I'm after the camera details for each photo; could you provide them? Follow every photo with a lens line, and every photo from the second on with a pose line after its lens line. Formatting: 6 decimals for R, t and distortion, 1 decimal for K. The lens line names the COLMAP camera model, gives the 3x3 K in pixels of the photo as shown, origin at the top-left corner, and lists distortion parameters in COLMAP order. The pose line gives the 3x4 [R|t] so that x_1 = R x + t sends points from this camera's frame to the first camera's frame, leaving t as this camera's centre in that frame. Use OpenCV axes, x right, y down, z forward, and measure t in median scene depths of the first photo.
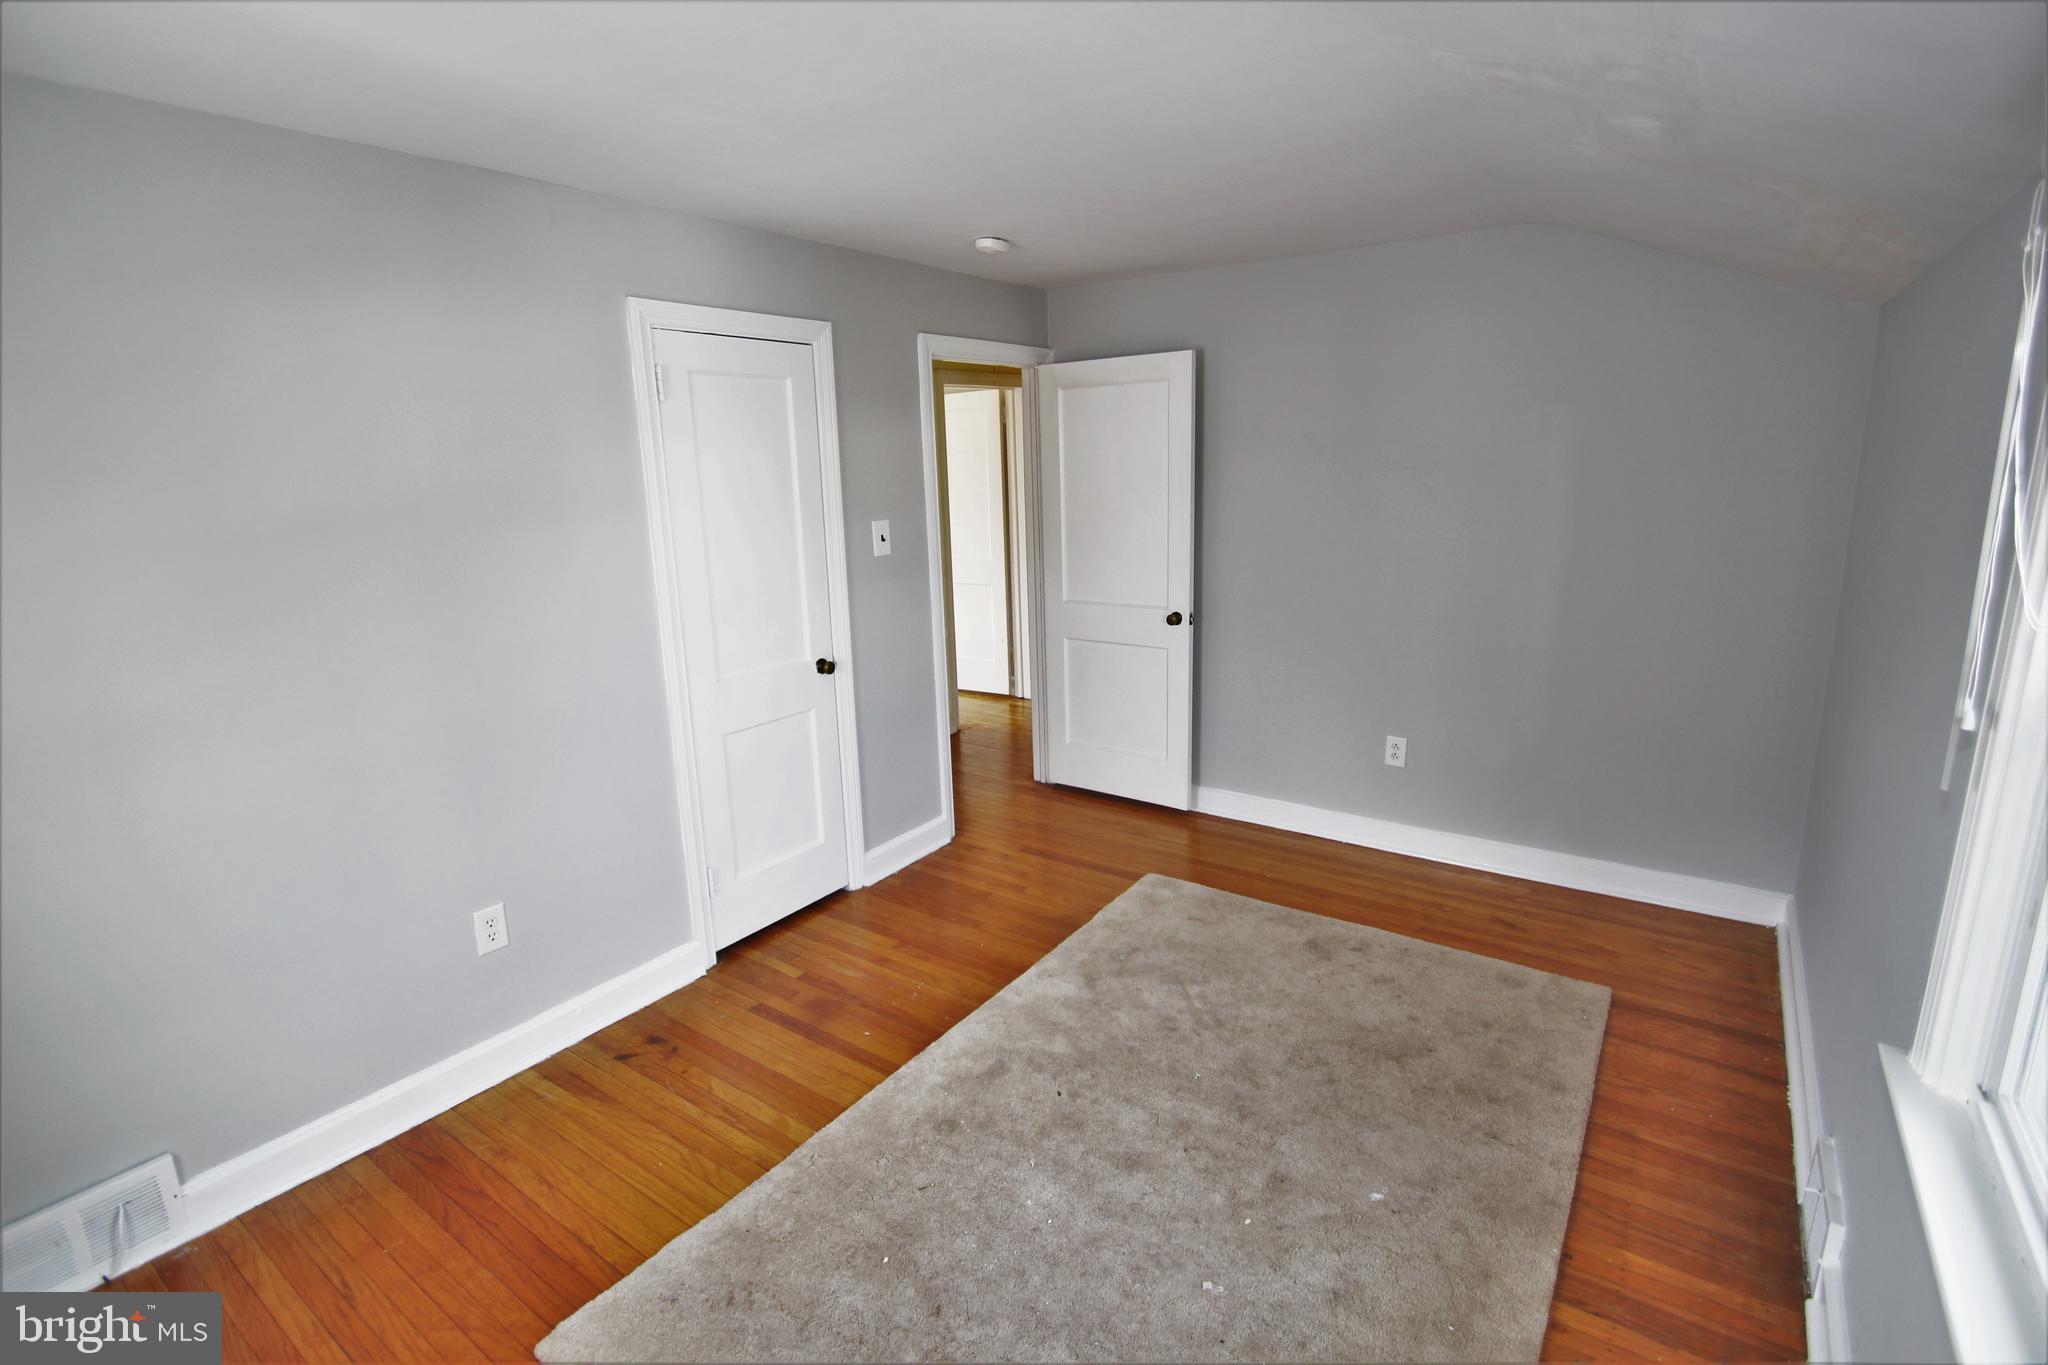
lens RADIAL K [[948.8, 0, 1024.6], [0, 948.8, 673.7], [0, 0, 1]] dist [-0.006108, -0.002352]
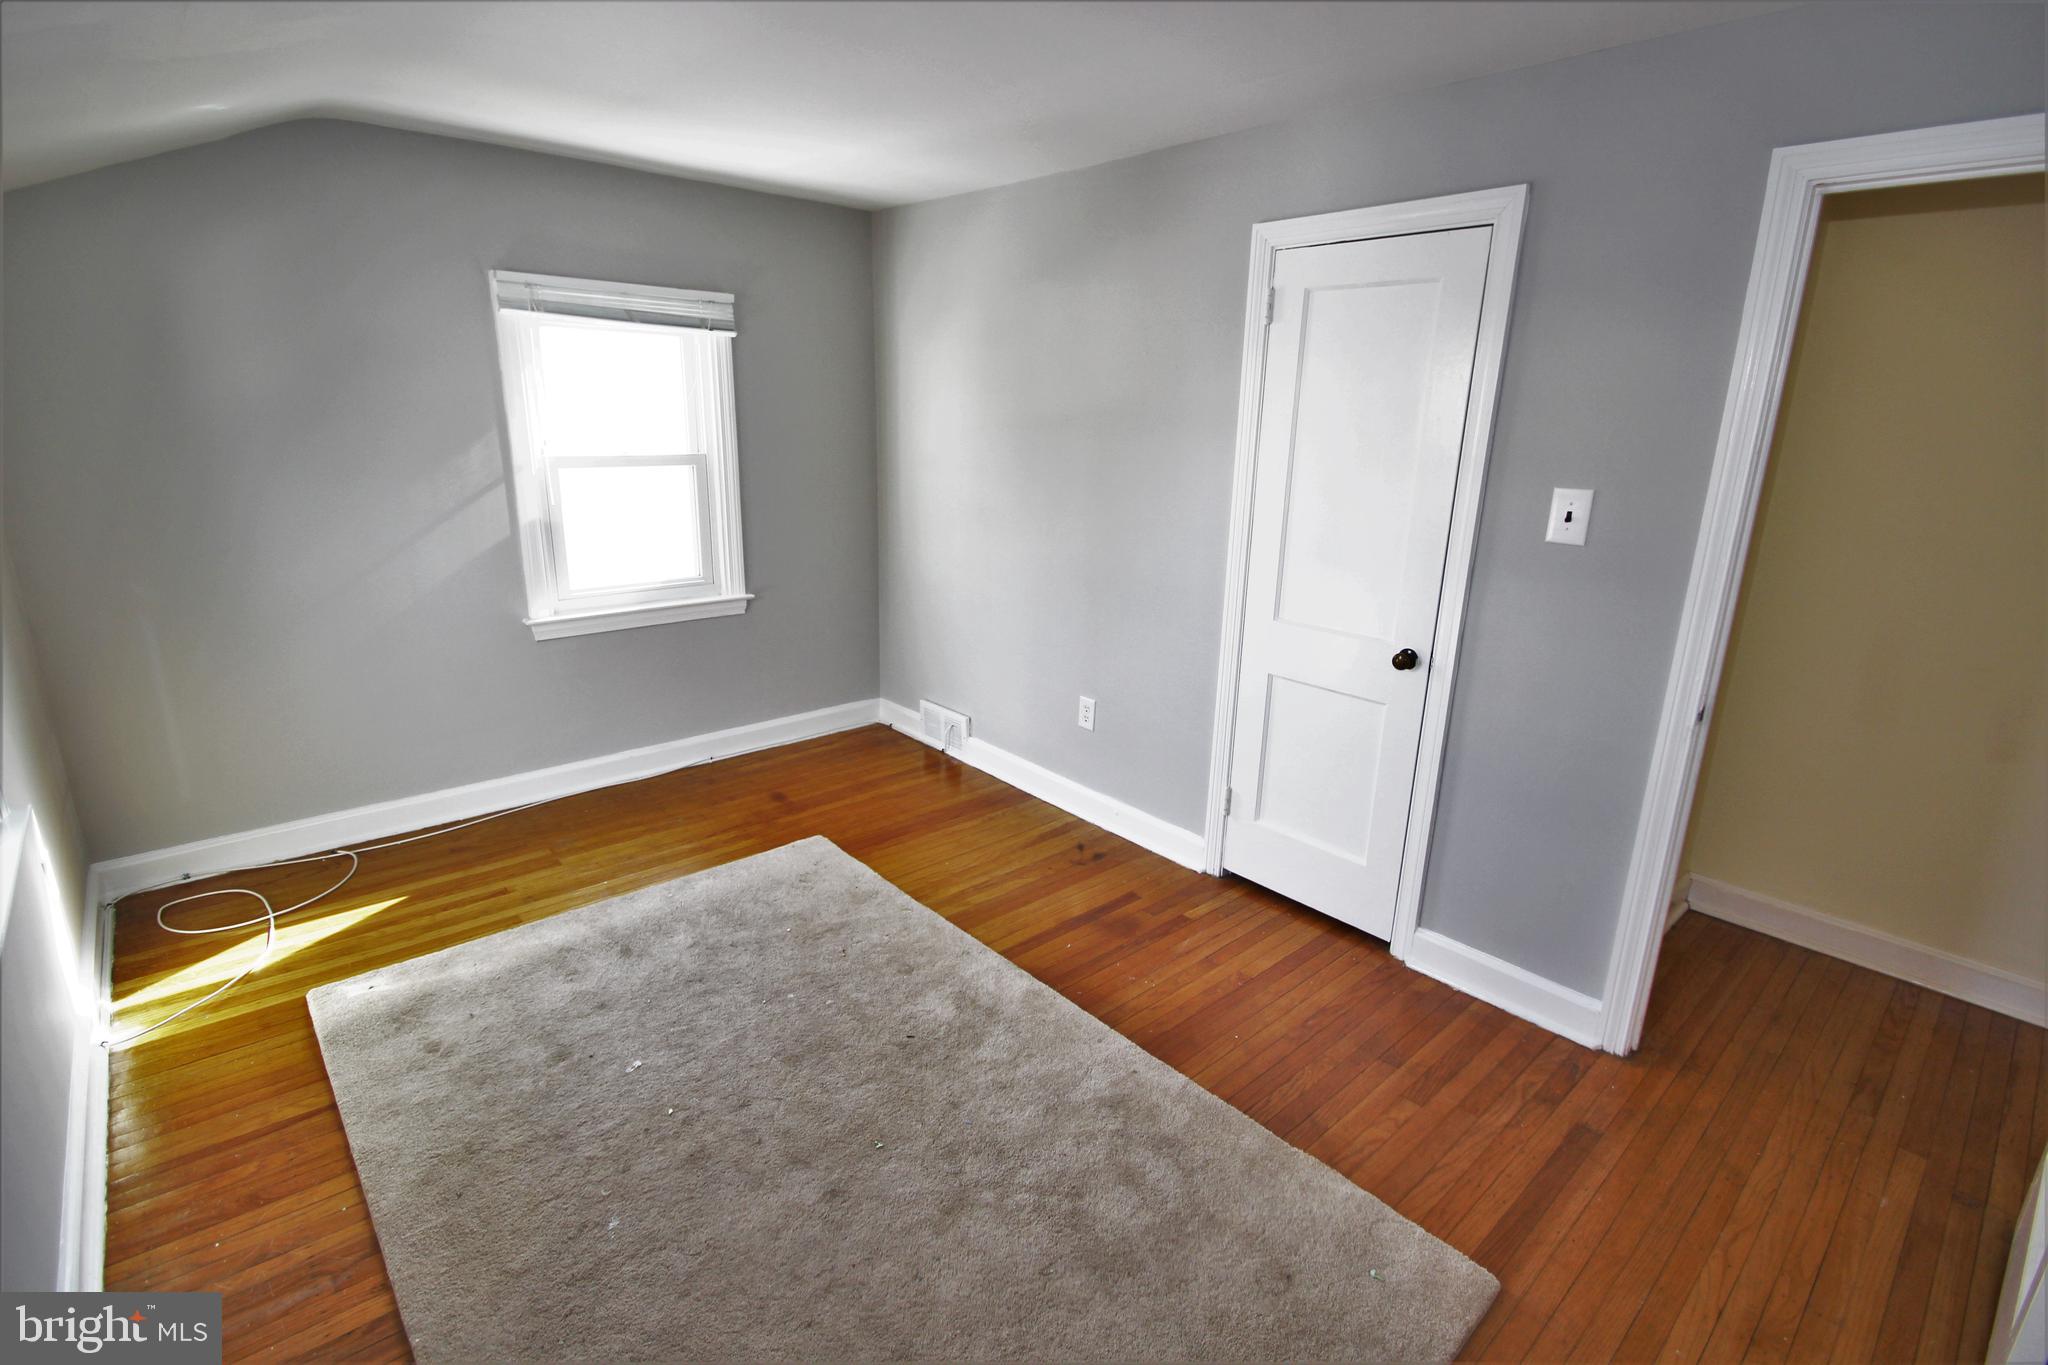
lens RADIAL K [[948.8, 0, 1015.8], [0, 948.8, 676.0], [0, 0, 1]] dist [-0.006108, -0.002352]
pose [[-0.228911, 0.291927, -0.928643, 0.697170], [-0.229635, 0.910856, 0.342941, -0.223564], [0.945974, 0.291752, -0.141468, 0.966797]]
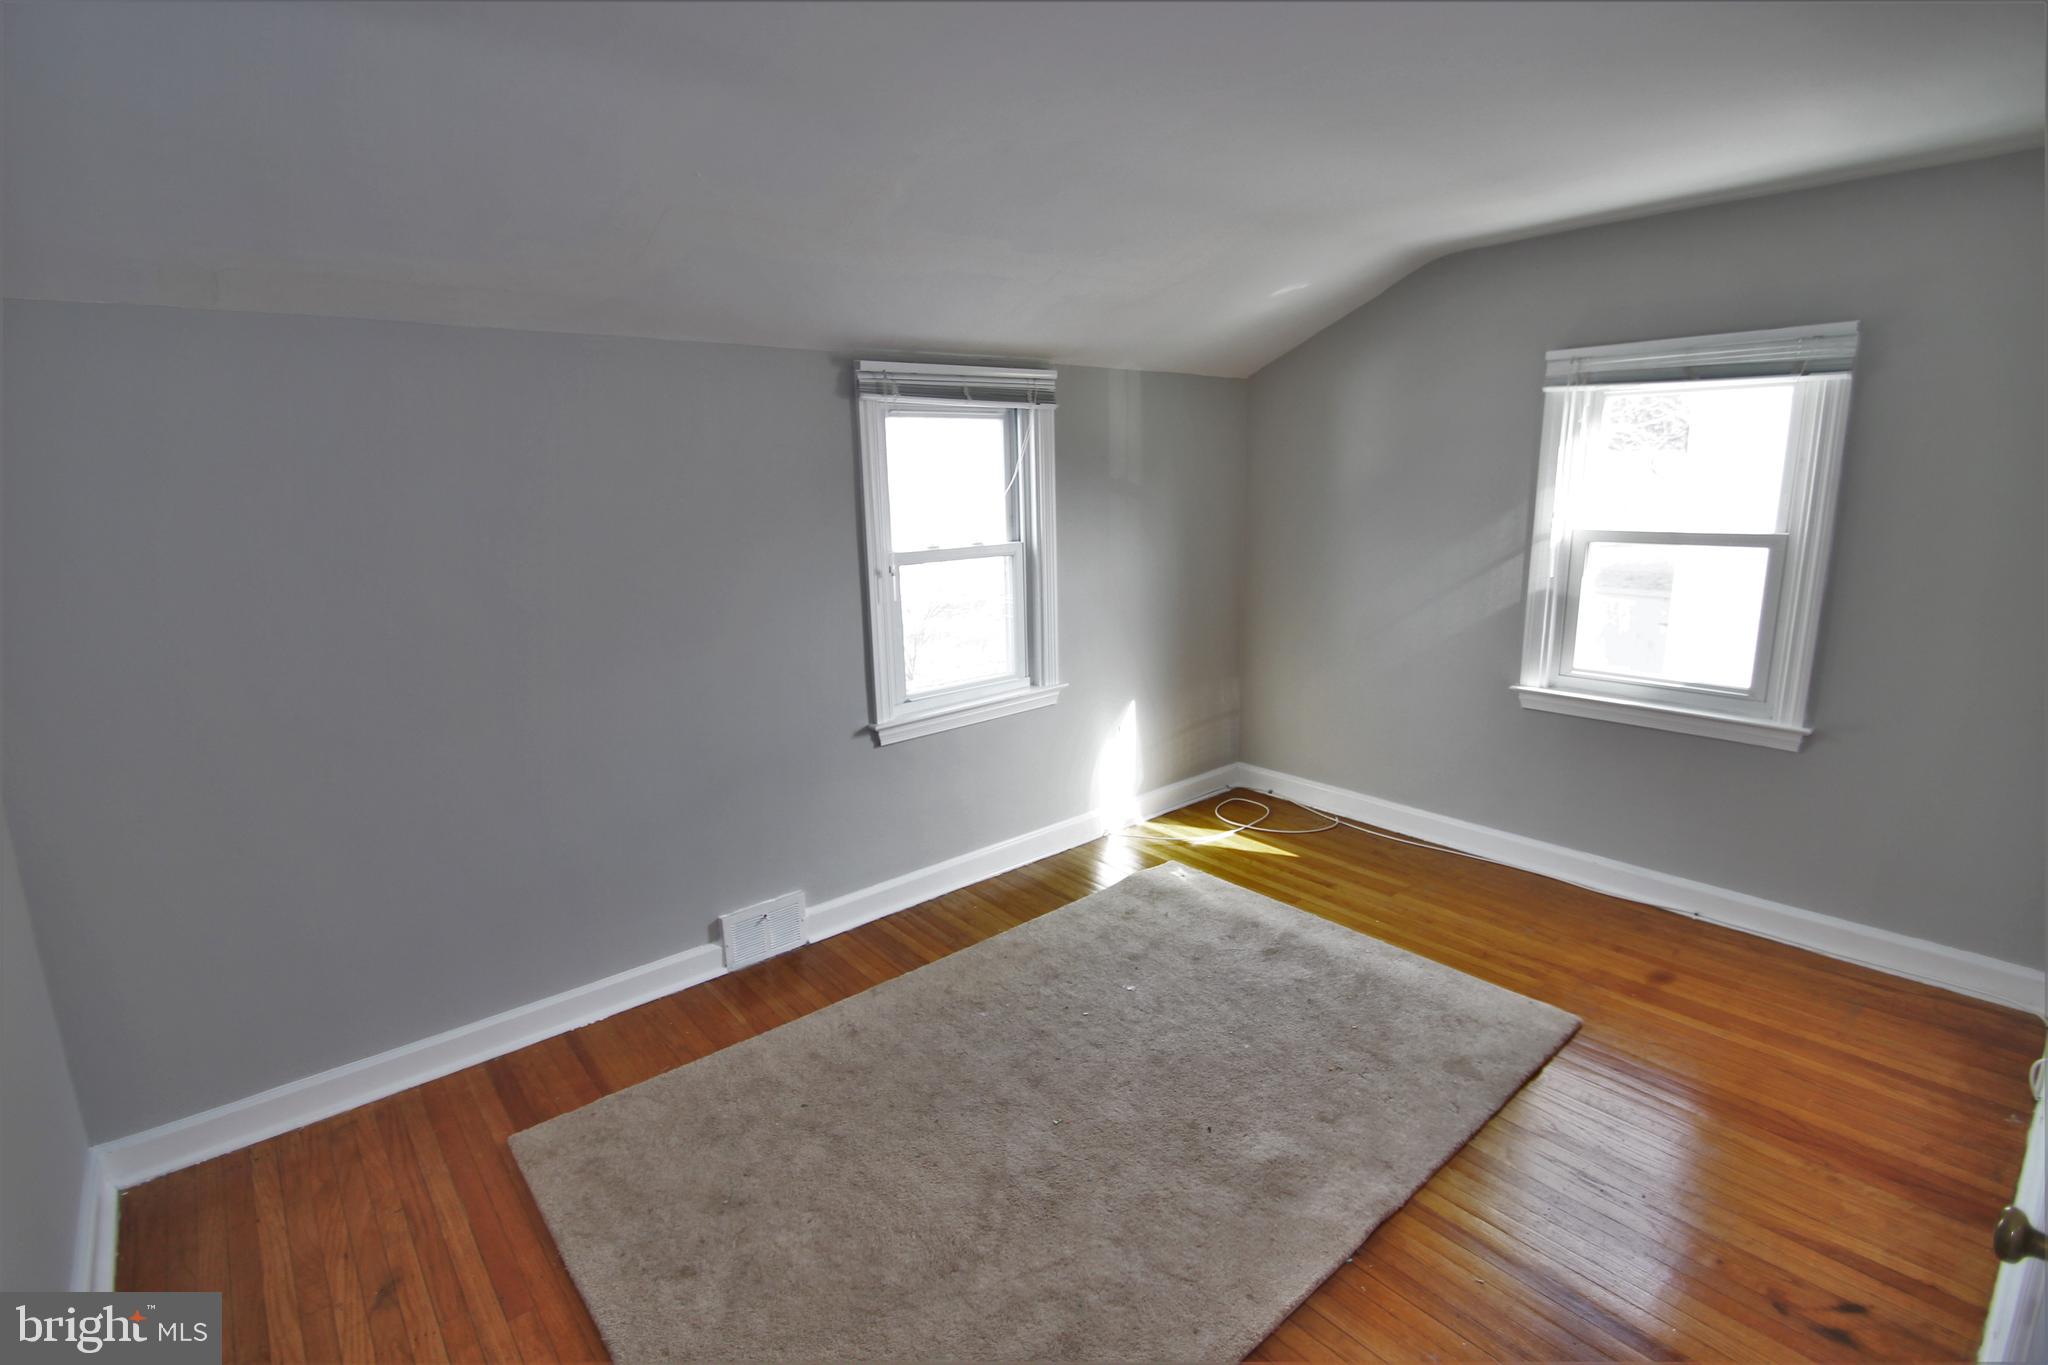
lens RADIAL K [[948.8, 0, 1031.3], [0, 948.8, 687.4], [0, 0, 1]] dist [-0.006108, -0.002352]
pose [[-0.968563, -0.004314, 0.248732, -0.021136], [0.101941, 0.905164, 0.412658, -0.306812], [-0.226924, 0.425041, -0.876268, 1.430792]]
